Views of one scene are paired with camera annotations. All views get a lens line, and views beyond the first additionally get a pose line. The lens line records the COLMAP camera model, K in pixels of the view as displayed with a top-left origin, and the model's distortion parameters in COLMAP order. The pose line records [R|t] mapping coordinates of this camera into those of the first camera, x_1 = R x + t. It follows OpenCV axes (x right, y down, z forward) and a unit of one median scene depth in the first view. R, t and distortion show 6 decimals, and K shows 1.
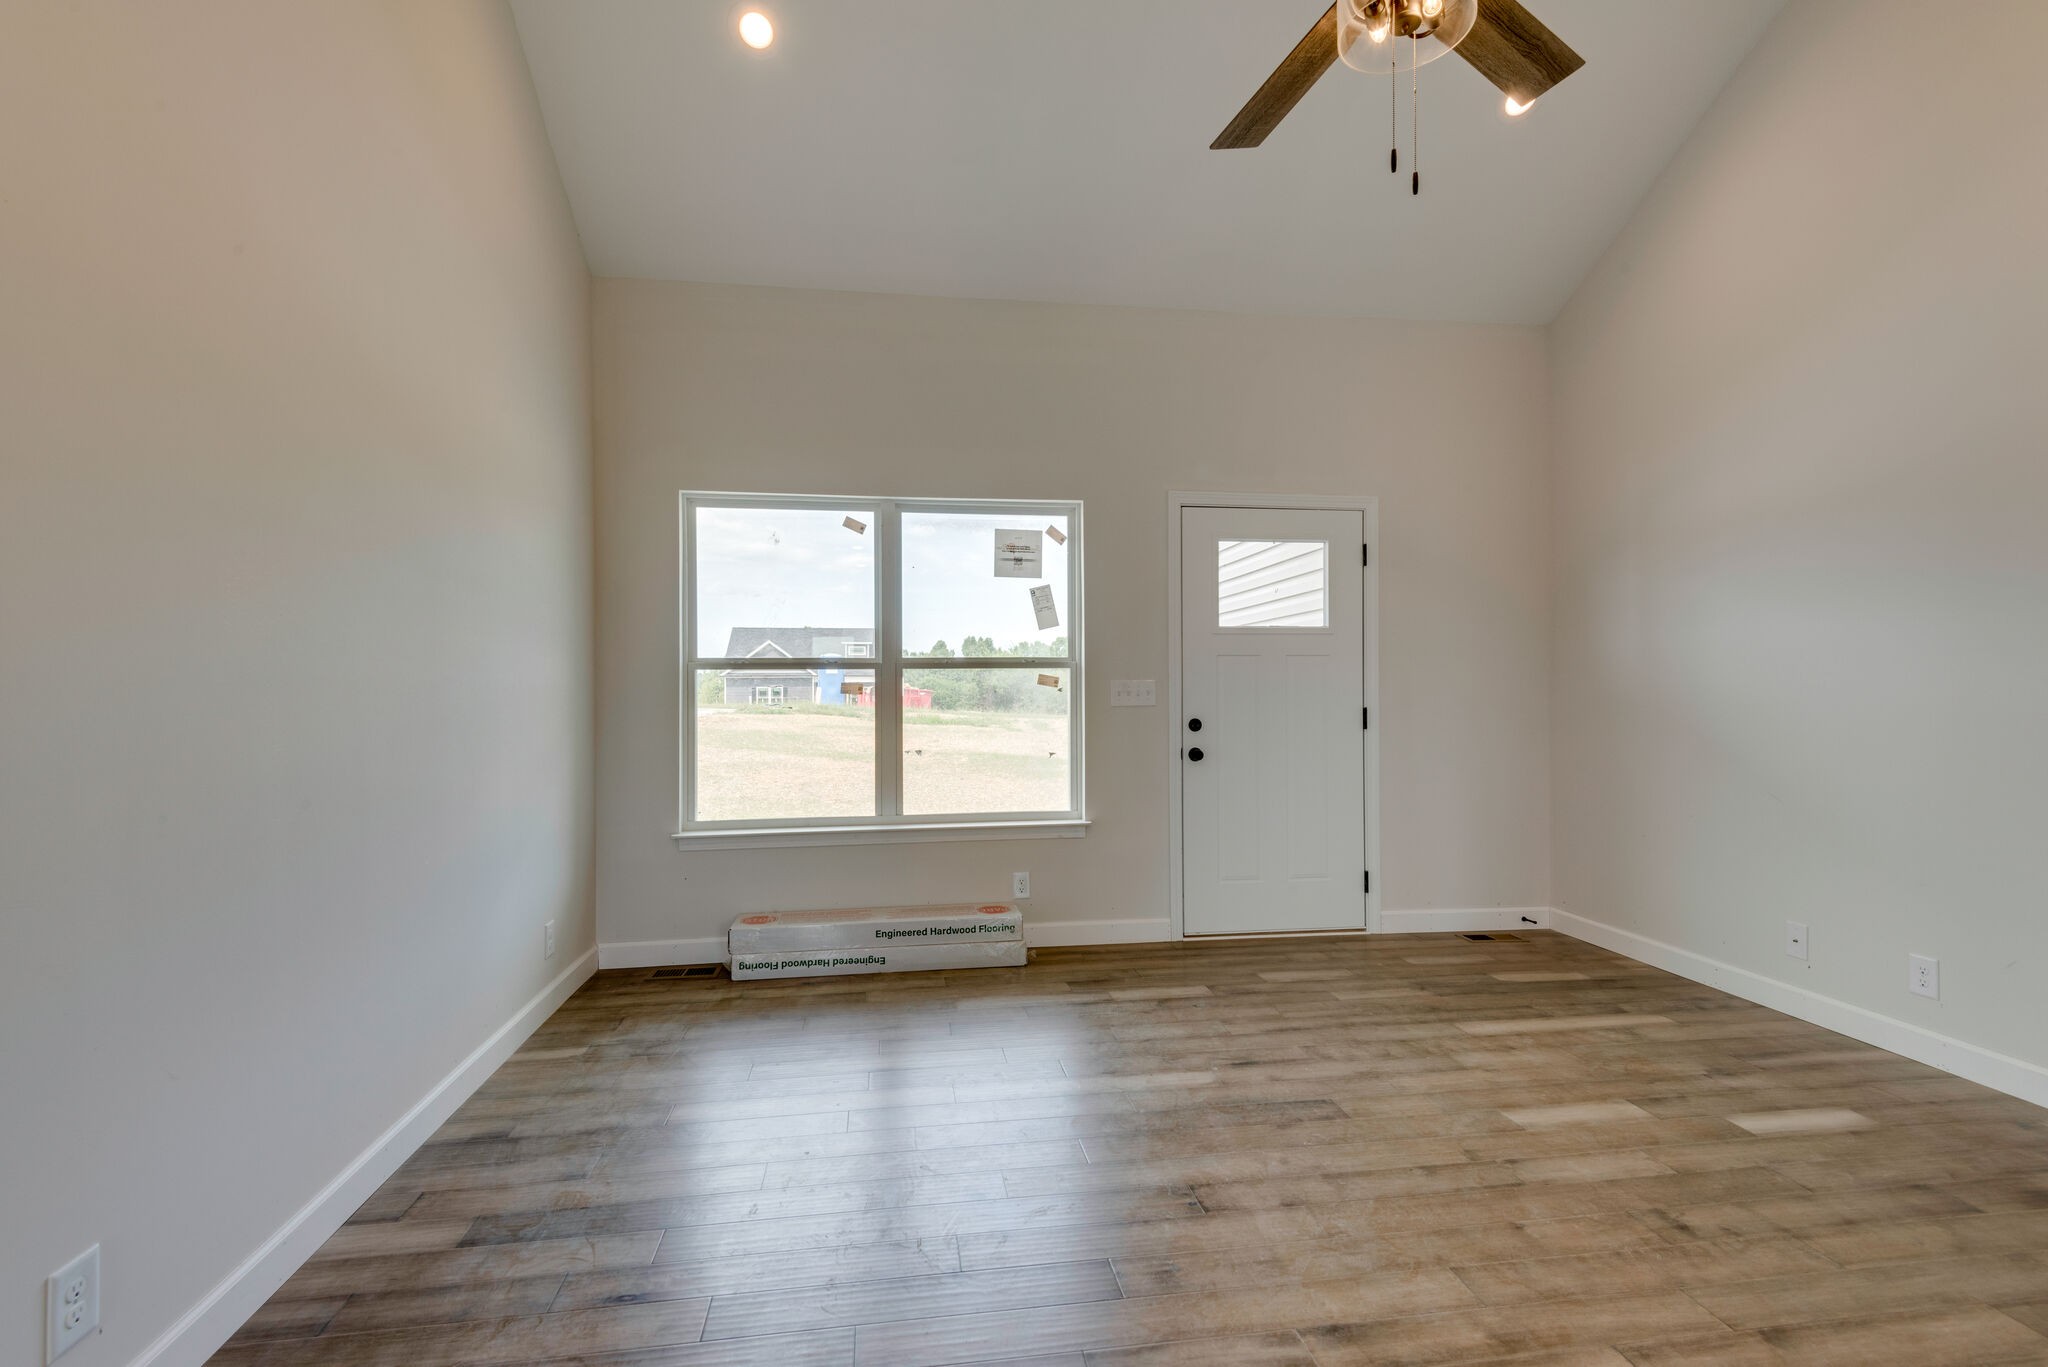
lens RADIAL K [[920.6, 0, 1017.1], [0, 920.6, 680.1], [0, 0, 1]] dist [0.031415, -0.022659]
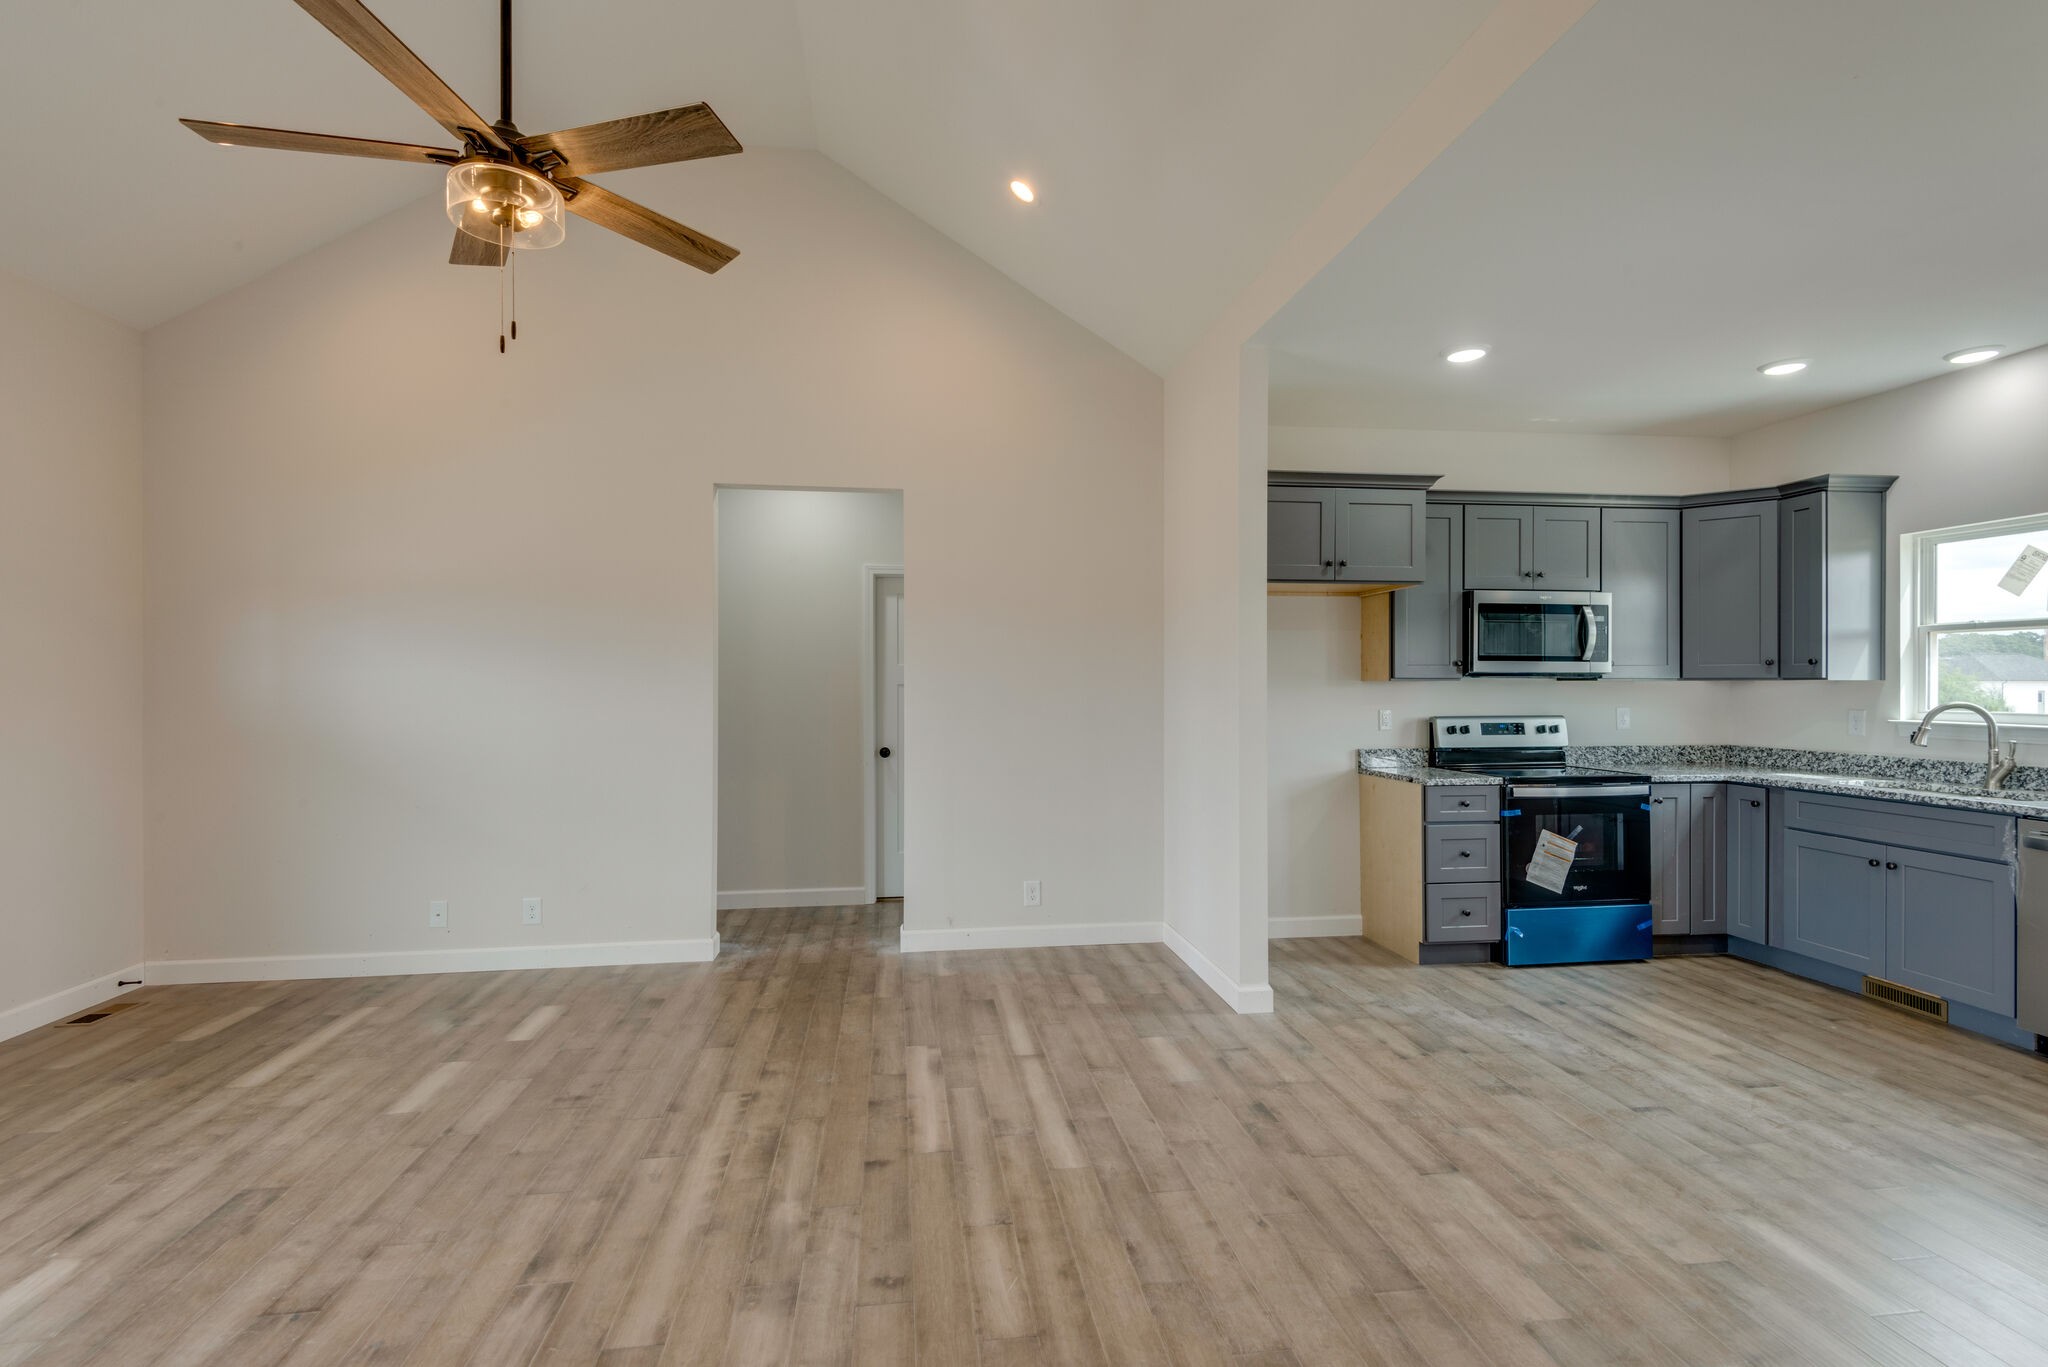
lens RADIAL K [[926.3, 0, 1017.9], [0, 926.3, 685.9], [0, 0, 1]] dist [0.028843, -0.017206]
pose [[0.011019, 0.000907, 0.999939, -0.390208], [-0.002876, 0.999995, -0.000876, -0.034903], [-0.999935, -0.002867, 0.011022, 0.144492]]
